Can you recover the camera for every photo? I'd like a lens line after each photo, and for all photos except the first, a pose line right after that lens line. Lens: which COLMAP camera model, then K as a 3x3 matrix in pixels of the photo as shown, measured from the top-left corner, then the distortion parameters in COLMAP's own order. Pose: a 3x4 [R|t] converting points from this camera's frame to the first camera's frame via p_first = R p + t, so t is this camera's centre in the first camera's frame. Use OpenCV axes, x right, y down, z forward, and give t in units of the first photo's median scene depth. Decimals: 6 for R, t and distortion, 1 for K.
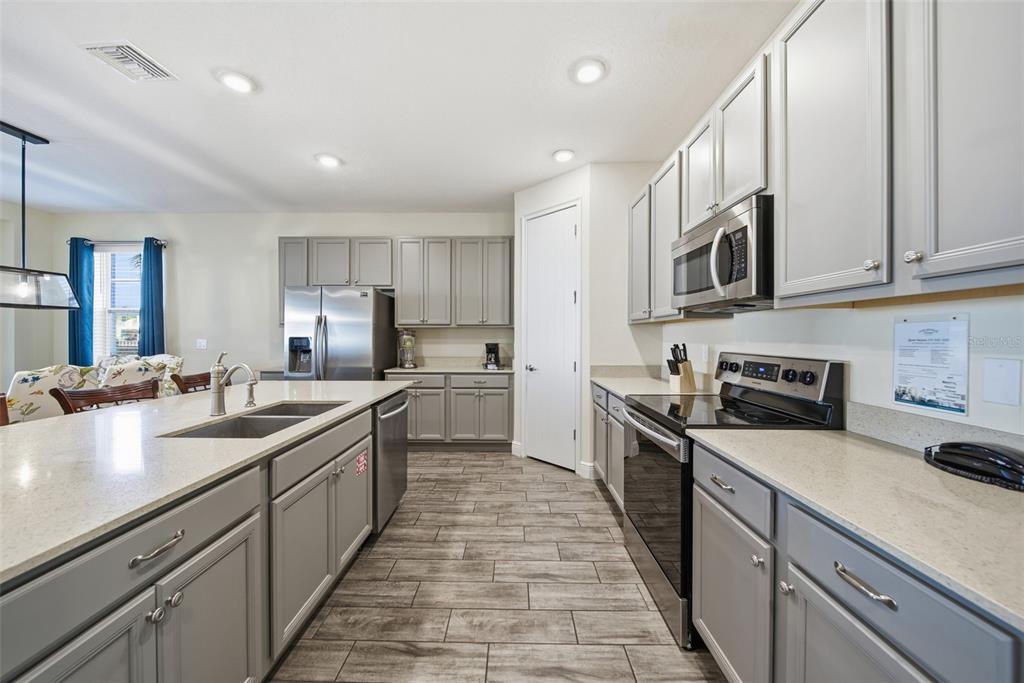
lens RADIAL K [[368.2, 0, 511.2], [0, 368.2, 334.1], [0, 0, 1]] dist [-0.000846, -0.000403]
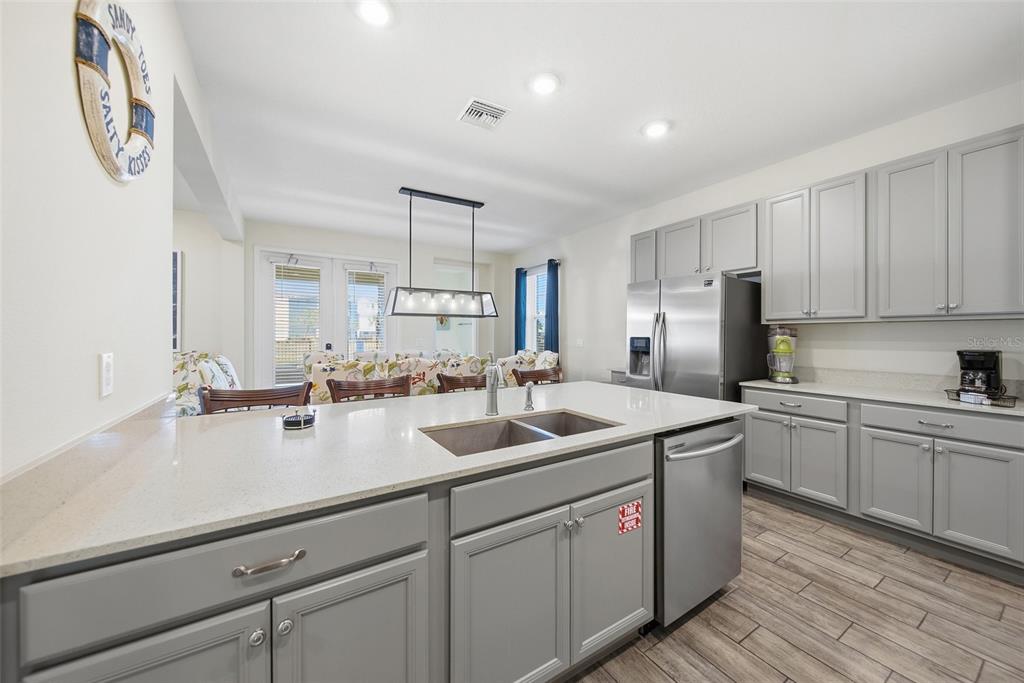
lens RADIAL K [[368.2, 0, 511.2], [0, 368.2, 334.1], [0, 0, 1]] dist [-0.000846, -0.000403]
pose [[0.536270, -0.003223, -0.844041, 0.035265], [0.003082, 0.999994, -0.001861, 0.001269], [0.844041, -0.001603, 0.536276, 0.230853]]
